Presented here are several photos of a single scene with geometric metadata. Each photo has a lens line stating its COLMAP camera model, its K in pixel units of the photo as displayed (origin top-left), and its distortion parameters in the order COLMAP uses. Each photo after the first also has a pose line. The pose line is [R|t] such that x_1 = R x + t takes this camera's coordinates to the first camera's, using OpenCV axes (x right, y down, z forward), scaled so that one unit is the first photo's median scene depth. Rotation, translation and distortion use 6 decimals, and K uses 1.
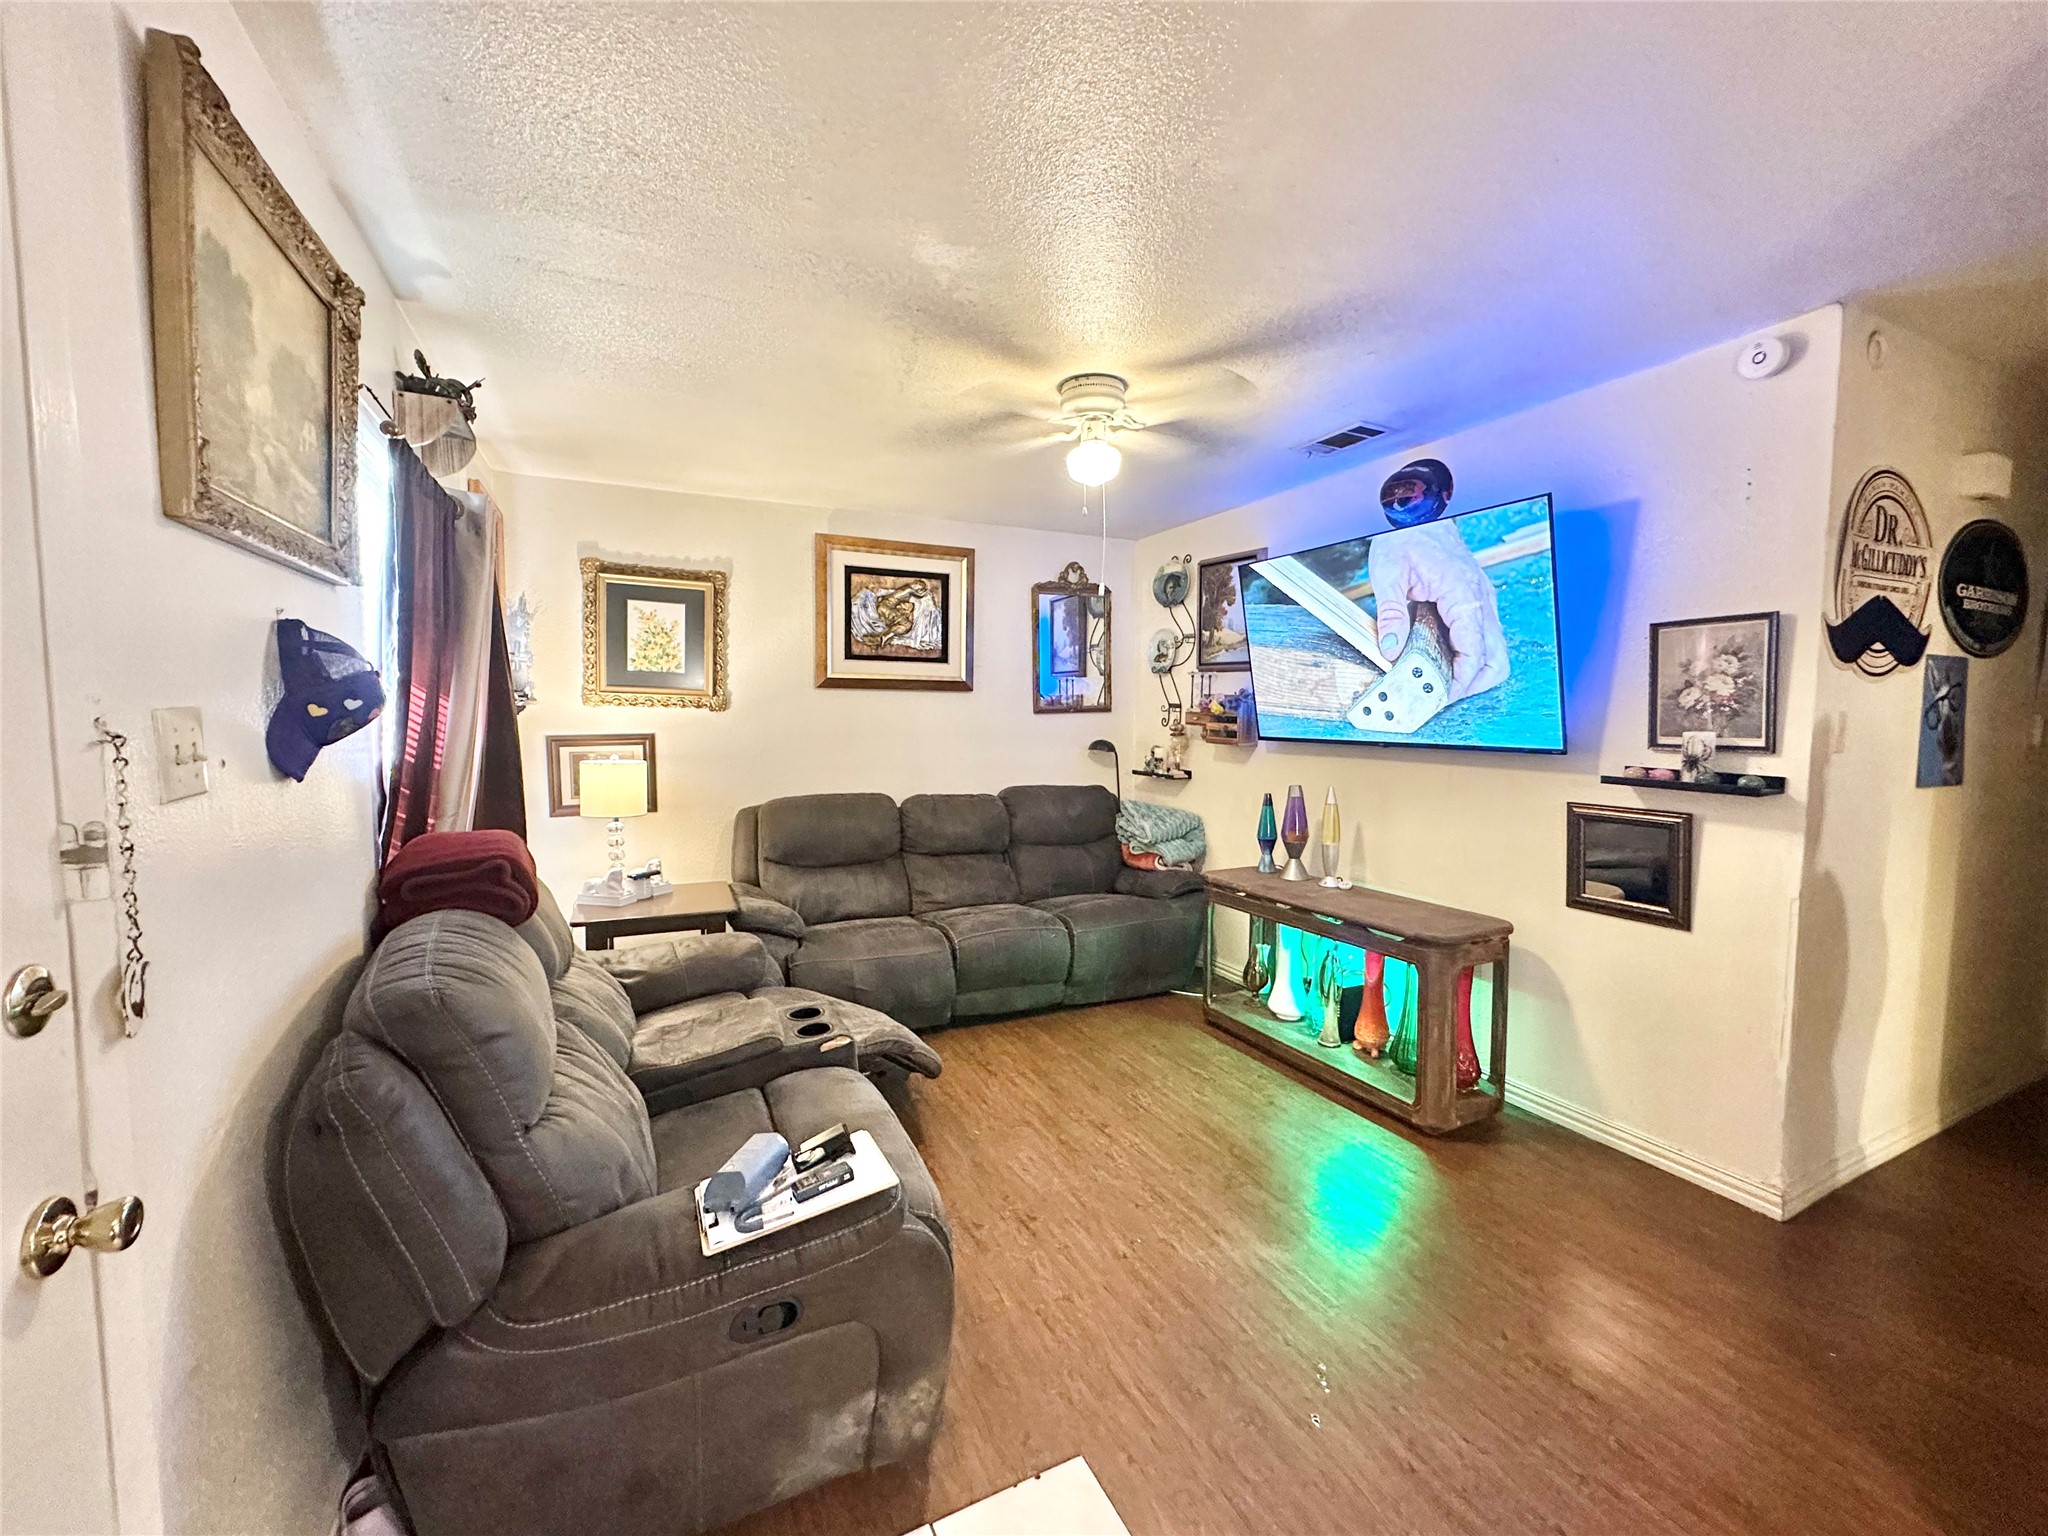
lens RADIAL K [[819.0, 0, 1024.0], [0, 819.0, 768.0], [0, 0, 1]] dist [-0.002604, -0.000061]
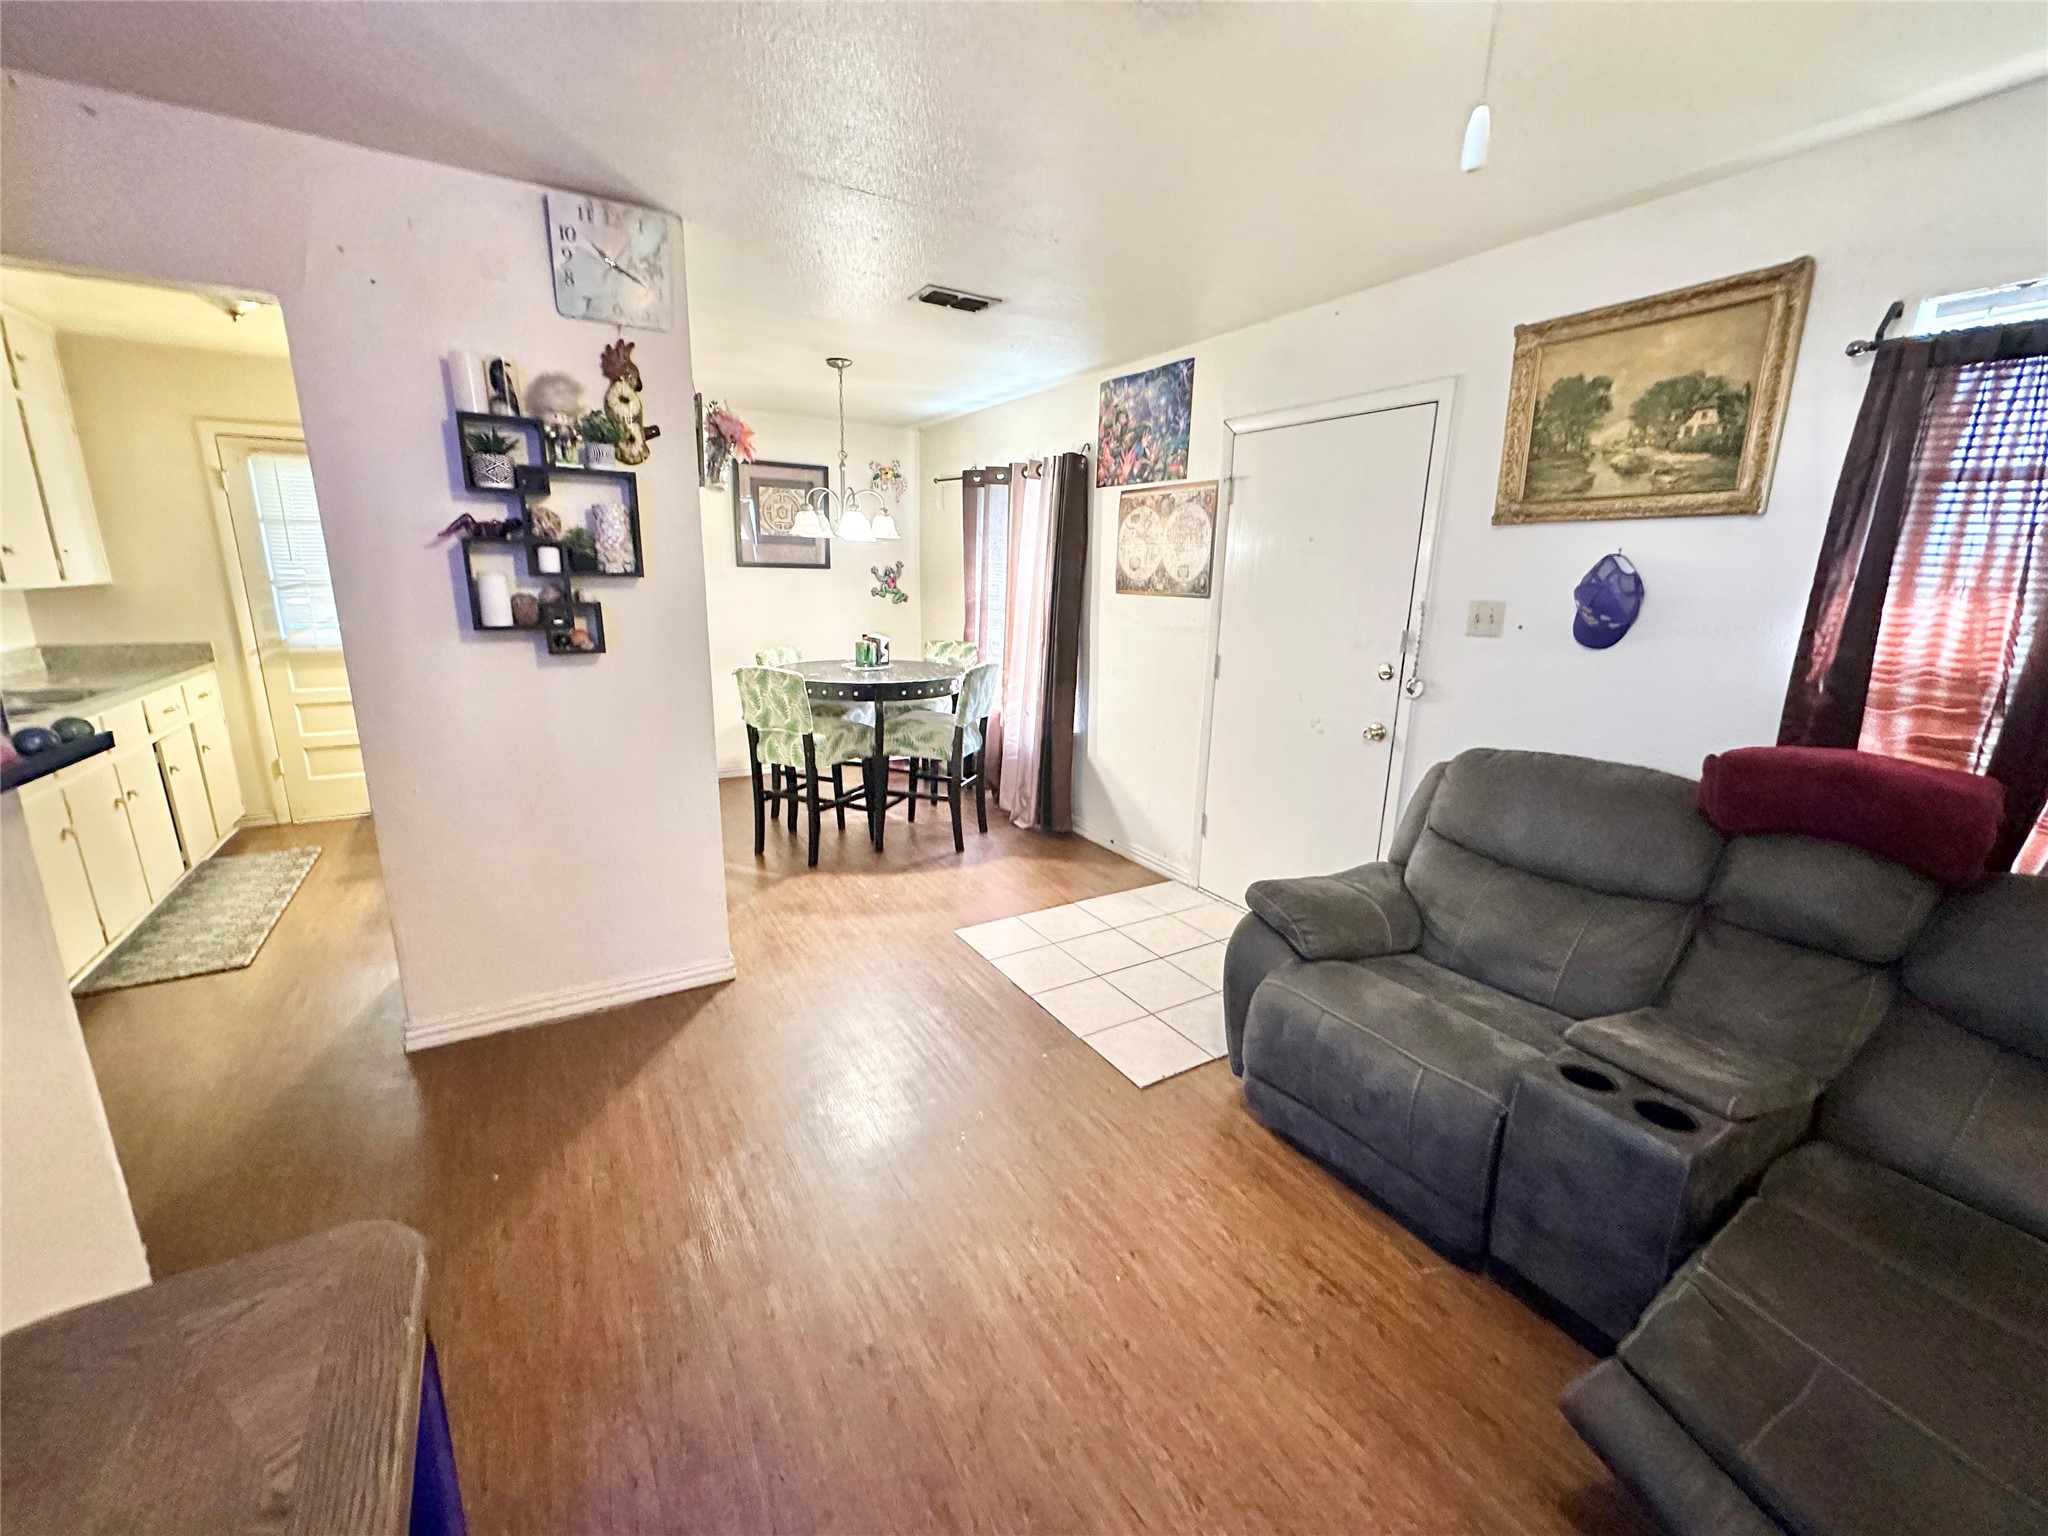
lens RADIAL K [[819.0, 0, 1024.0], [0, 819.0, 768.0], [0, 0, 1]] dist [-0.002604, -0.000061]
pose [[-0.994683, -0.003919, -0.102907, 0.165797], [-0.035103, 0.952335, 0.303029, -0.073796], [0.096815, 0.305030, -0.947409, 0.850256]]
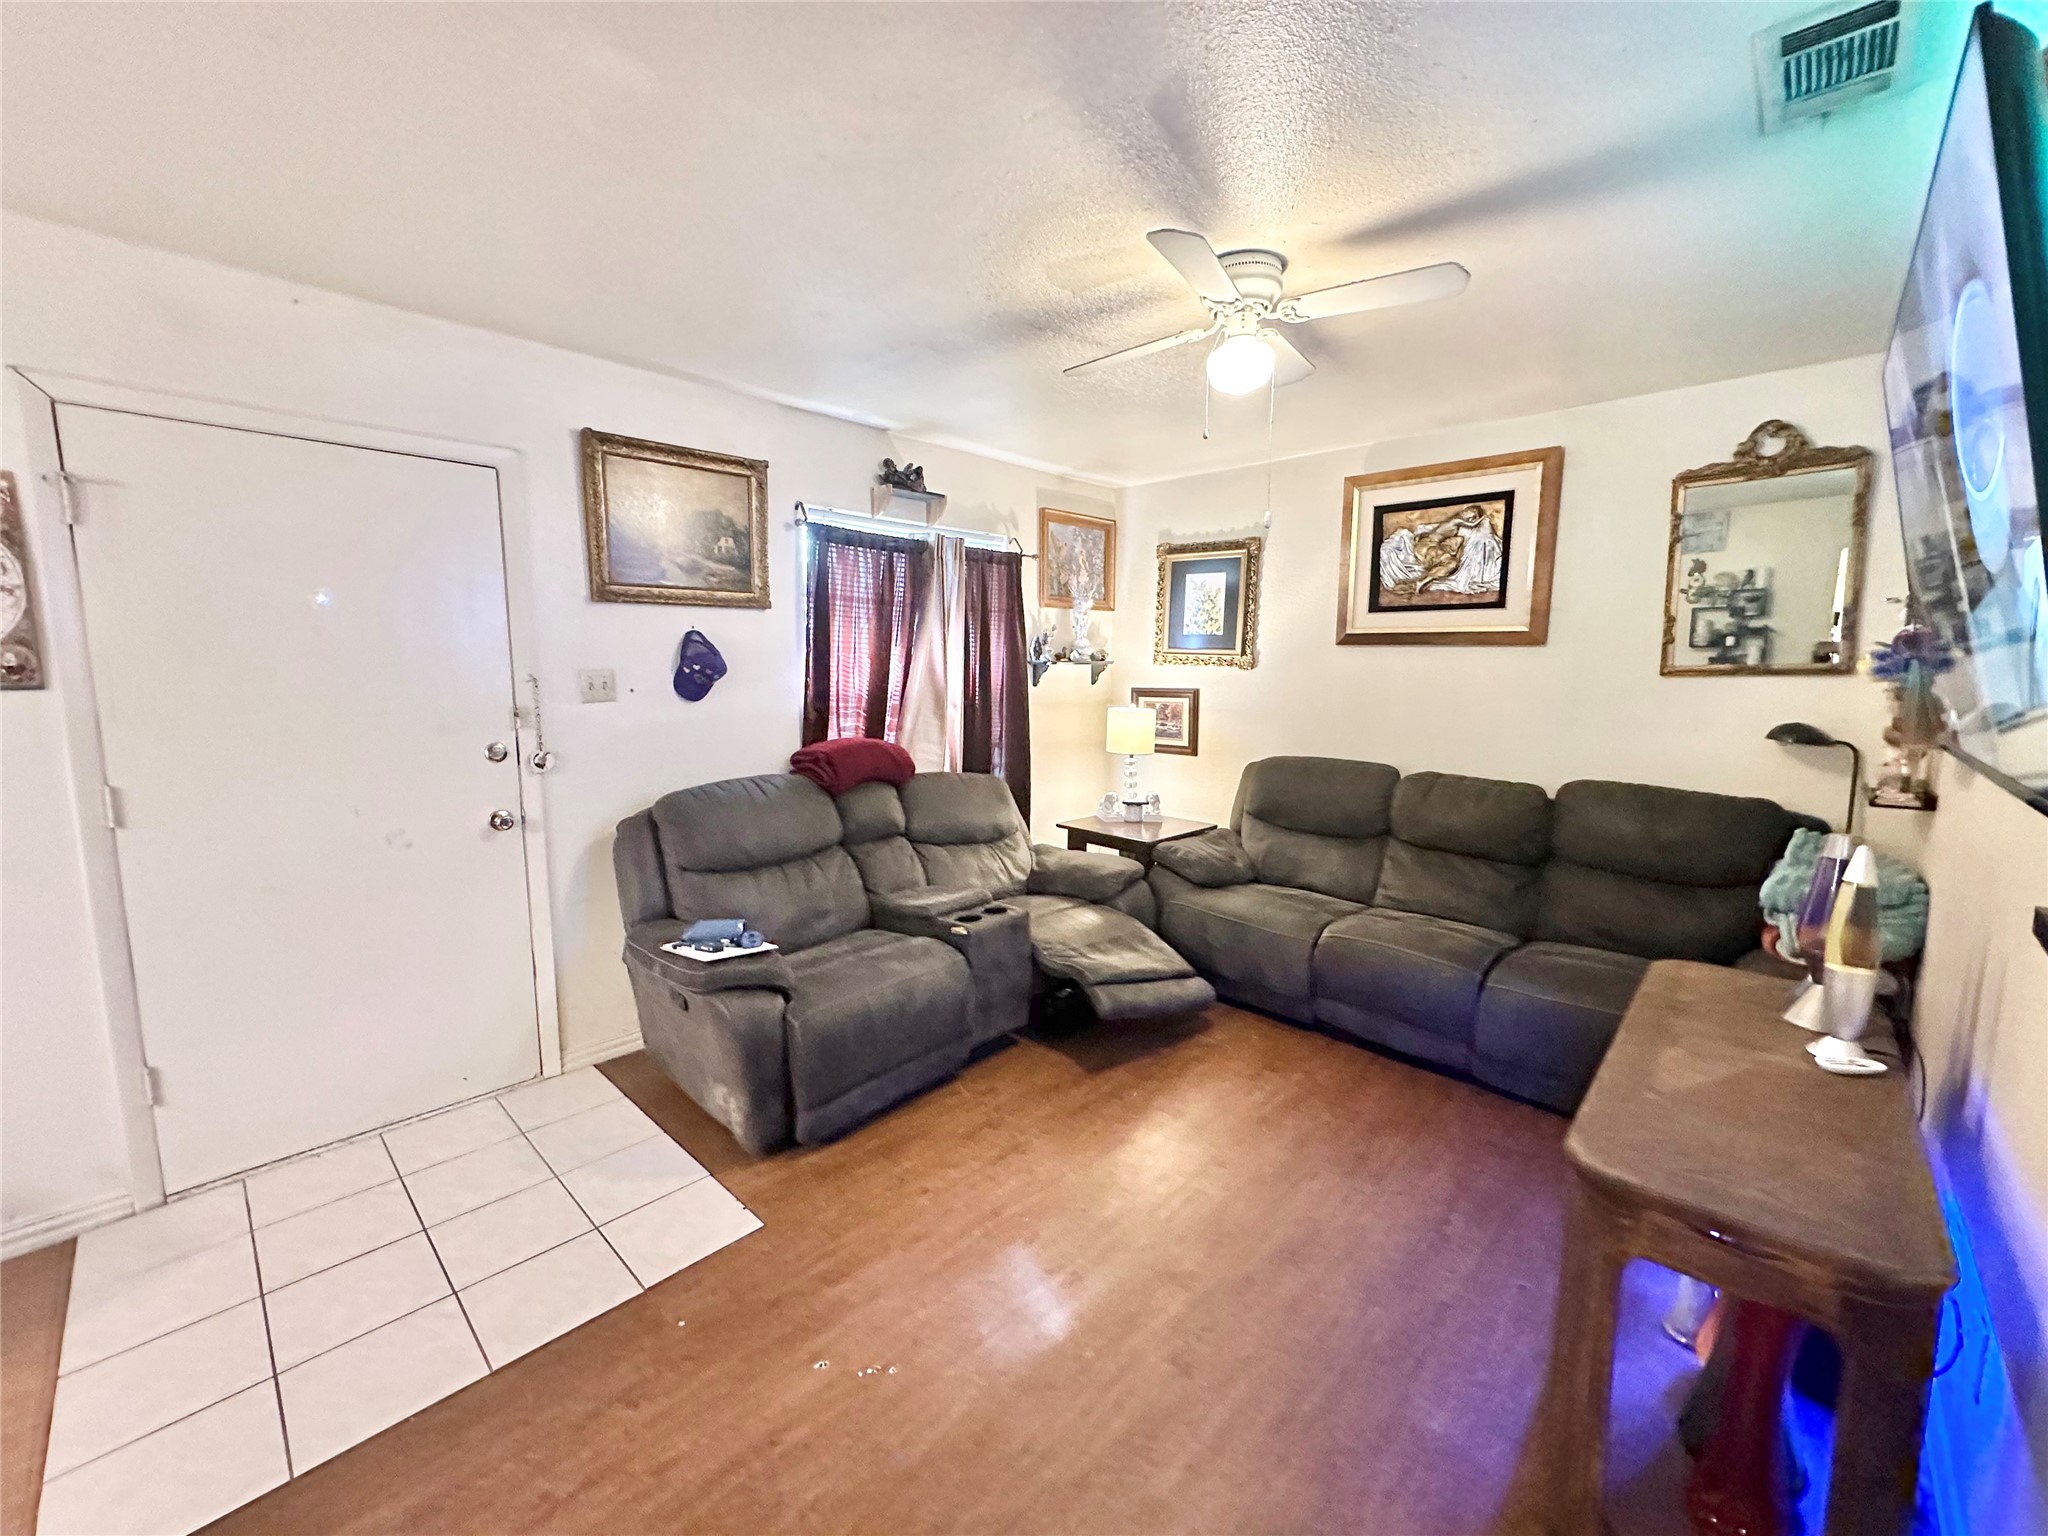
lens RADIAL K [[819.0, 0, 1024.0], [0, 819.0, 768.0], [0, 0, 1]] dist [-0.002604, -0.000061]
pose [[0.357942, 0.116875, -0.926401, 0.519894], [-0.066664, 0.992802, 0.099494, -0.027841], [0.931361, 0.026145, 0.363157, 0.333664]]
